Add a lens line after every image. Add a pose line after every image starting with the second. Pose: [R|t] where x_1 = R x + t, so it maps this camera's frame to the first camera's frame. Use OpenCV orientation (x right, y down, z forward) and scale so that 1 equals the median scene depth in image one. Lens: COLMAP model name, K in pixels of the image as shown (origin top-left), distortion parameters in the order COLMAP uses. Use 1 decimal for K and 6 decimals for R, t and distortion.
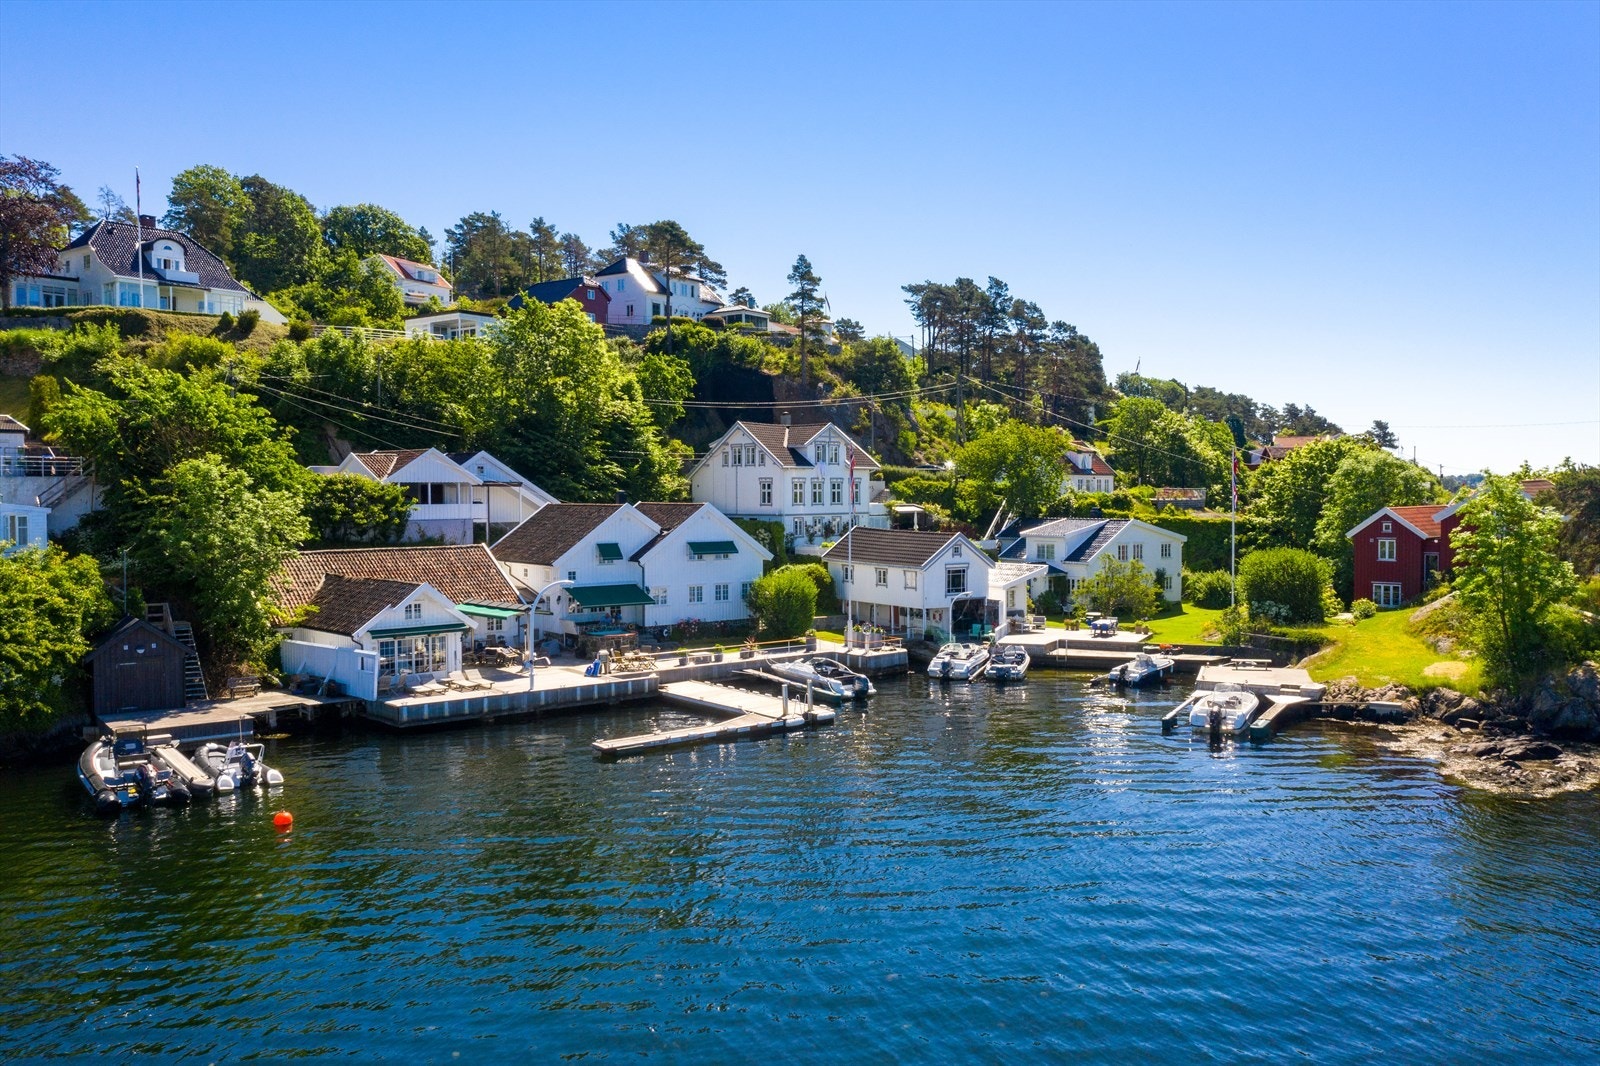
lens RADIAL K [[1252.5, 0, 800.0], [0, 1252.5, 533.0], [0, 0, 1]] dist [-0.024766, 0.003927]
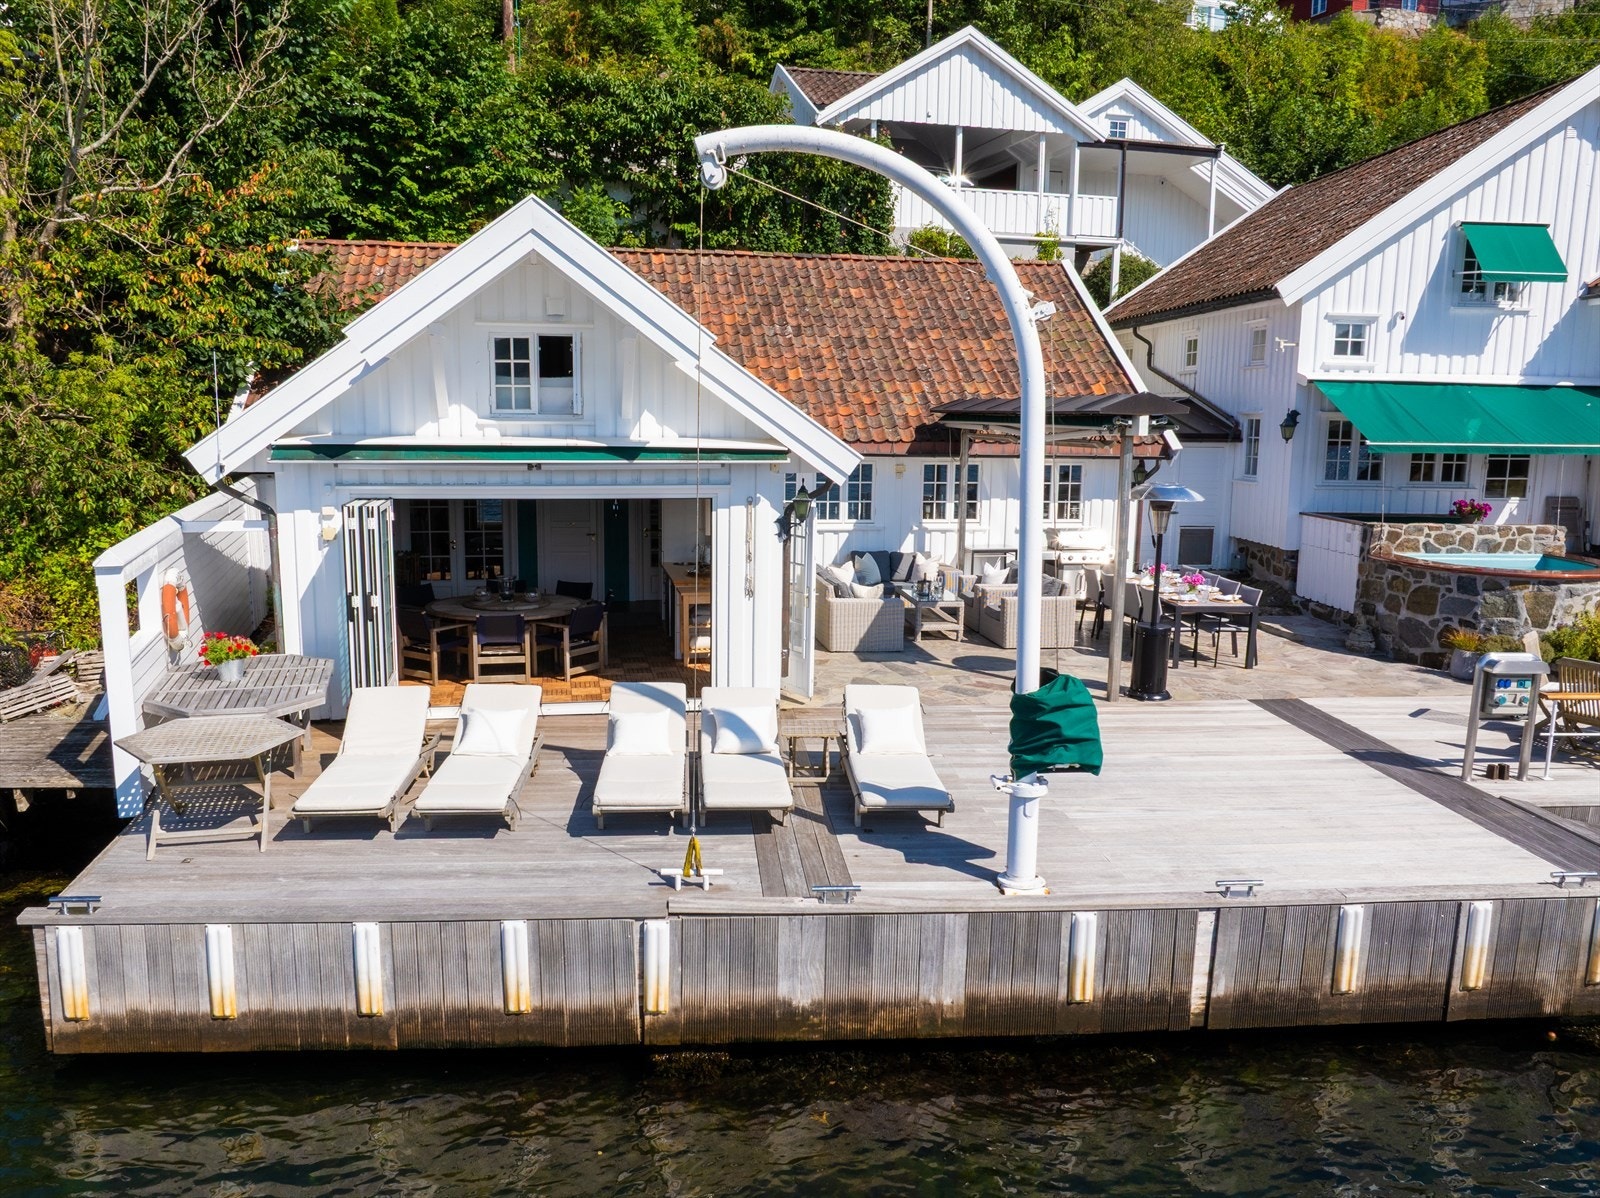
lens RADIAL K [[1204.1, 0, 776.8], [0, 1204.1, 627.5], [0, 0, 1]] dist [-0.027636, -0.003668]
pose [[0.820806, 0.112331, -0.560053, -0.111588], [-0.034390, 0.988412, 0.147847, 0.052577], [0.570171, -0.102094, 0.815157, 0.599976]]
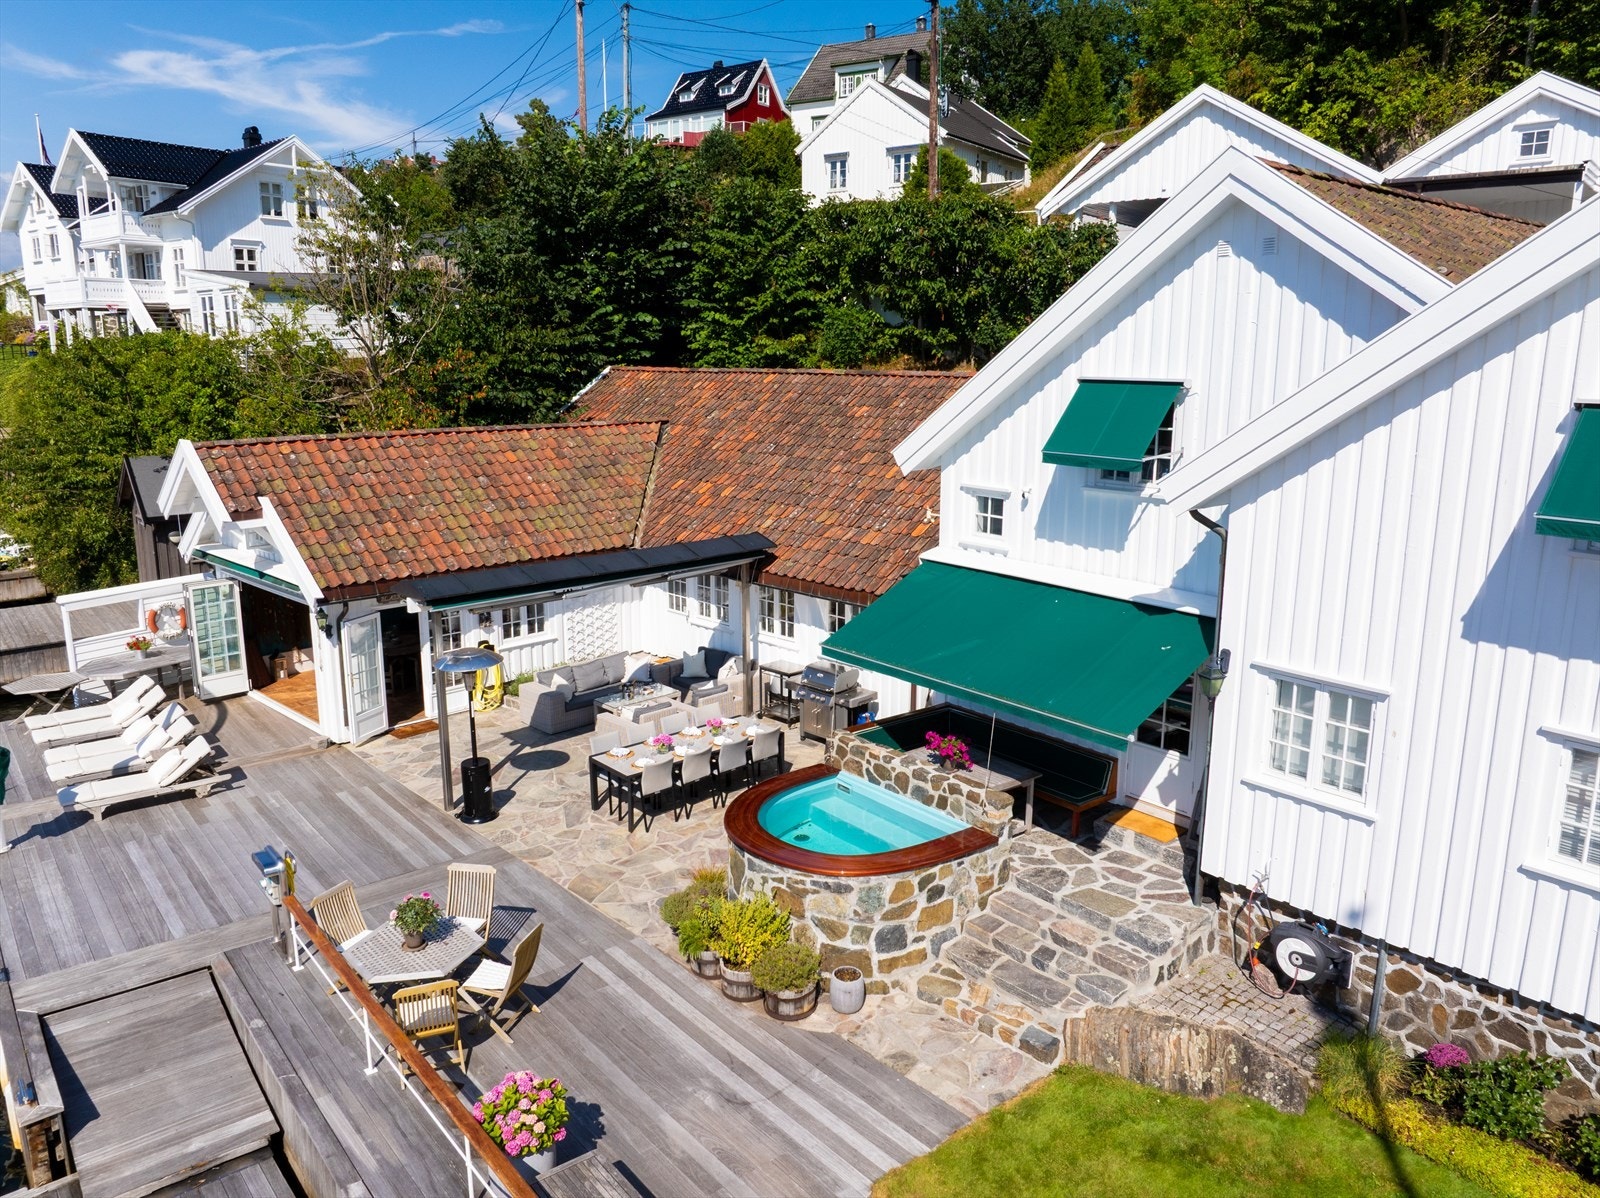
lens RADIAL K [[1128.8, 0, 808.7], [0, 1128.8, 599.1], [0, 0, 1]] dist [-0.034490, 0.000964]
pose [[0.025089, 0.210335, -0.977307, 0.017582], [-0.041293, 0.976999, 0.209208, 0.006660], [0.998832, 0.035107, 0.033197, 0.810076]]
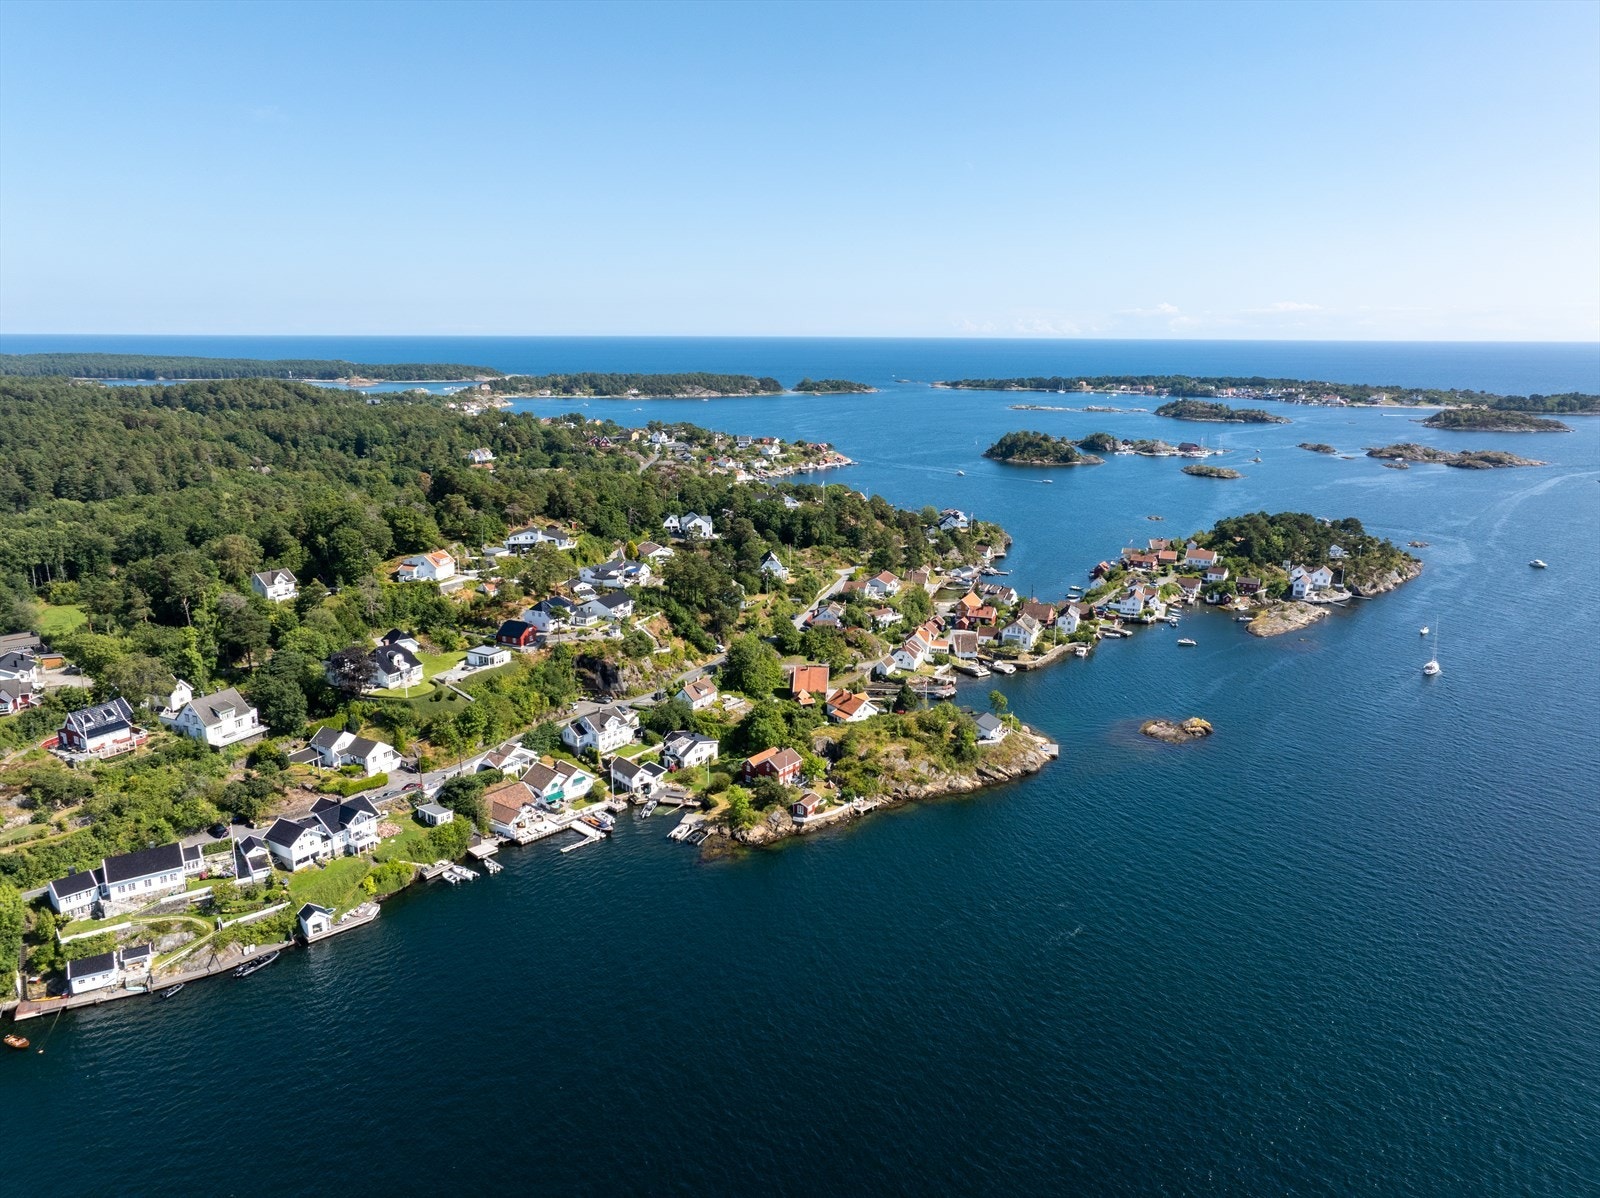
lens RADIAL K [[1108.2, 0, 800.0], [0, 1108.2, 599.0], [0, 0, 1]] dist [-0.001955, 0.006870]
pose [[0.991152, -0.021782, 0.130930, 0.163509], [-0.004514, 0.980341, 0.197258, -1.153857], [-0.132653, -0.196104, 0.971569, -2.257670]]
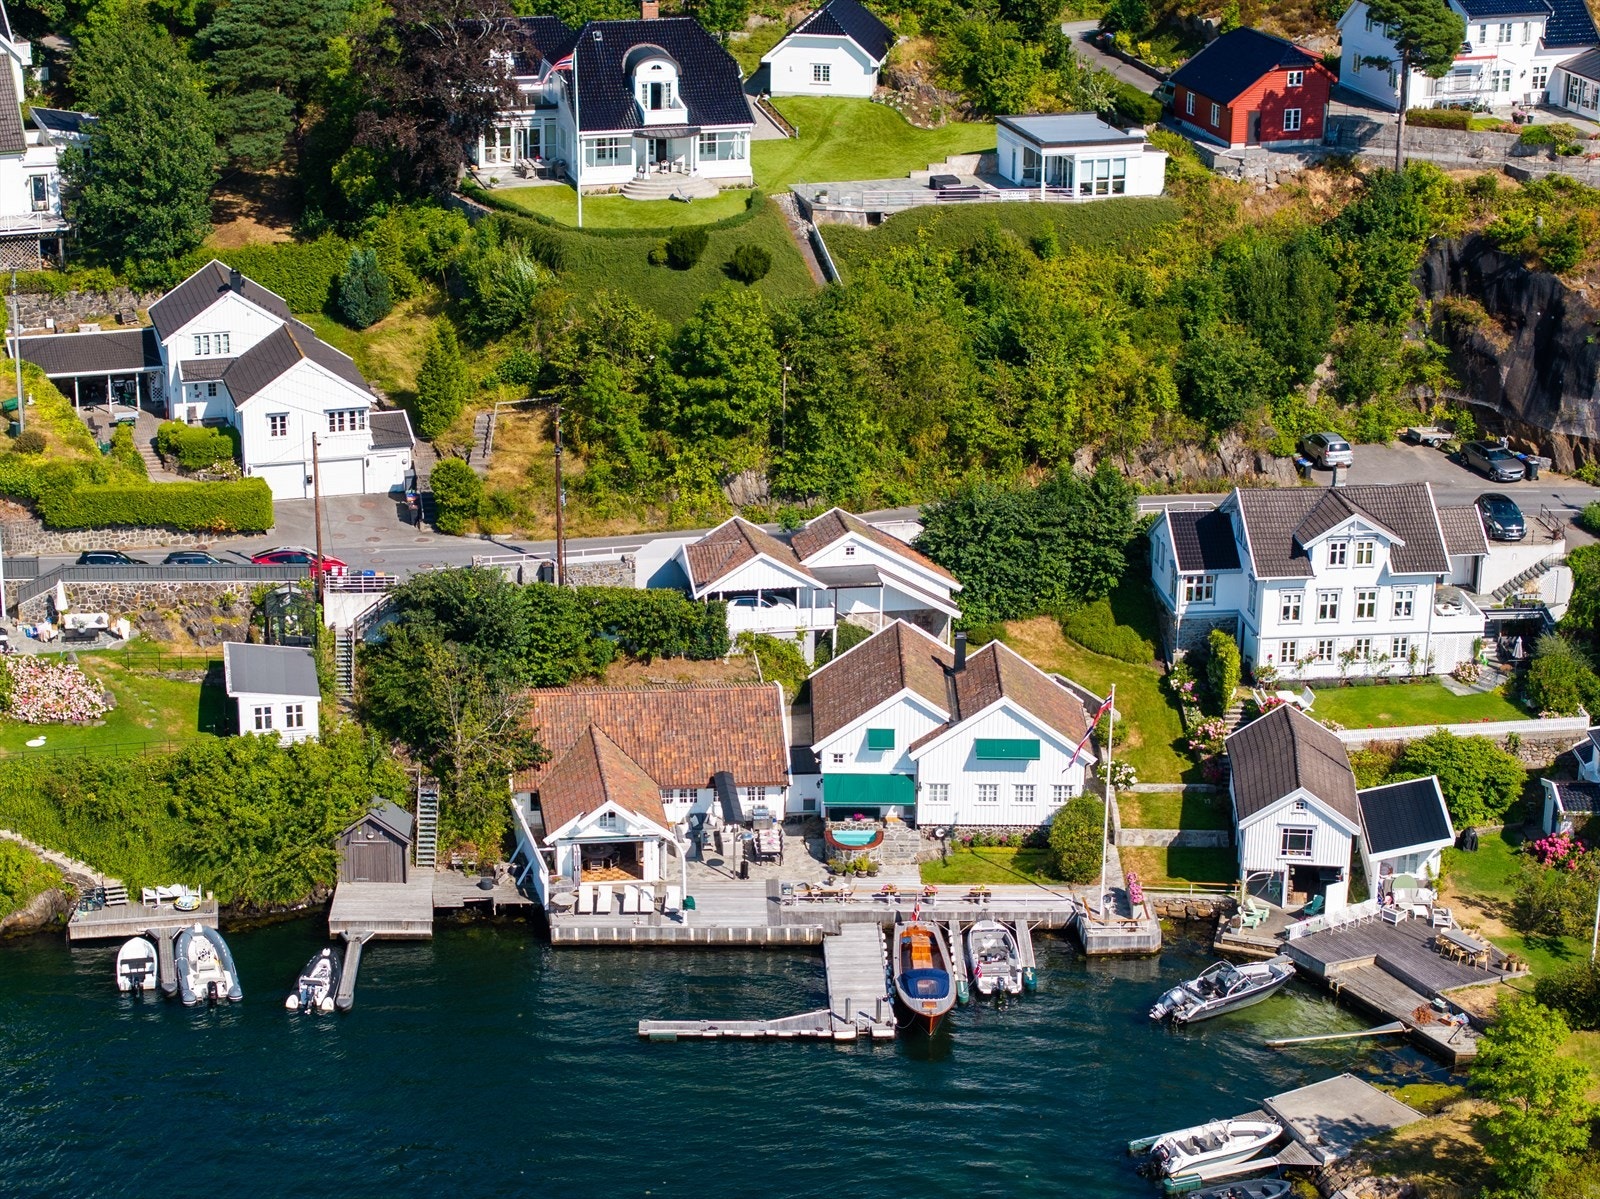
lens RADIAL K [[3438.3, 0, 800.0], [0, 3438.3, 599.5], [0, 0, 1]] dist [-0.012217, -0.052108]
pose [[0.798319, 0.216206, -0.562087, 0.983668], [-0.038945, 0.949915, 0.310071, -0.711285], [0.600974, -0.225645, 0.766756, -0.754277]]
